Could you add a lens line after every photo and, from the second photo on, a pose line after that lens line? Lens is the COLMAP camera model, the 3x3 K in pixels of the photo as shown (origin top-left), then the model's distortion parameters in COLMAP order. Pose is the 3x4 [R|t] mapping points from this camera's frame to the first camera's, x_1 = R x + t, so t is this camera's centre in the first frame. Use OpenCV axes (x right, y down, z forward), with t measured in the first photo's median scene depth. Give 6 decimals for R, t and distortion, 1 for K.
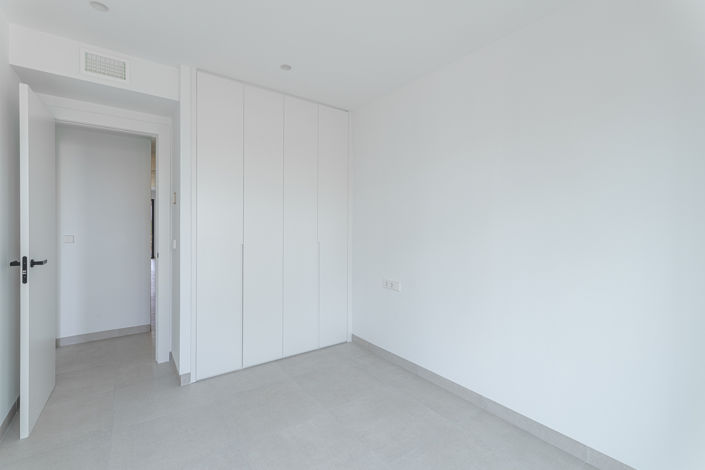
lens RADIAL K [[310.5, 0, 354.1], [0, 310.5, 232.4], [0, 0, 1]] dist [0.008259, -0.000266]
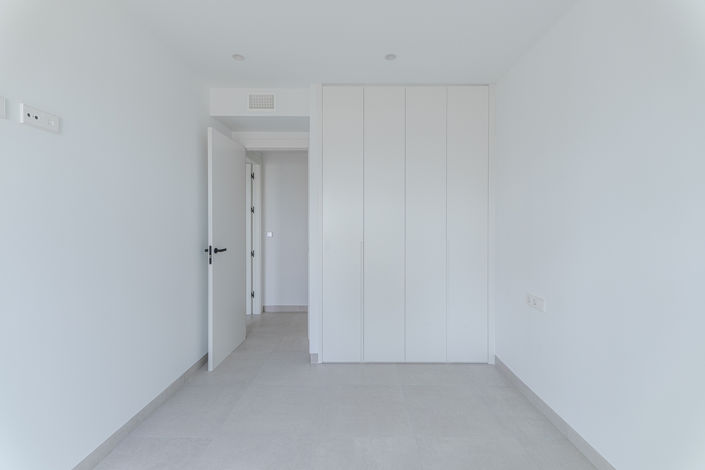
lens RADIAL K [[310.5, 0, 355.7], [0, 310.5, 226.4], [0, 0, 1]] dist [0.008259, -0.000266]
pose [[0.806762, -0.000351, -0.590876, 0.213843], [-0.006149, 0.999941, -0.008989, -0.002076], [0.590845, 0.010886, 0.806712, 0.142694]]
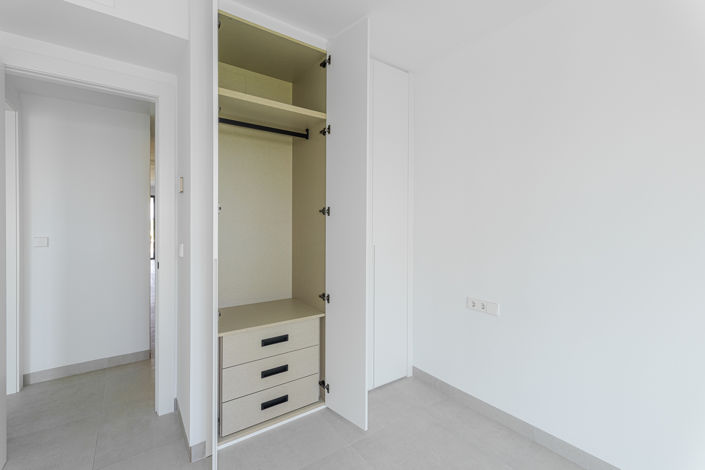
lens RADIAL K [[310.5, 0, 351.4], [0, 310.5, 230.7], [0, 0, 1]] dist [0.008259, -0.000266]
pose [[0.999970, -0.002540, -0.007268, -0.175059], [0.002540, 0.999997, -0.000009, -0.005211], [0.007268, -0.000010, 0.999974, 0.279303]]
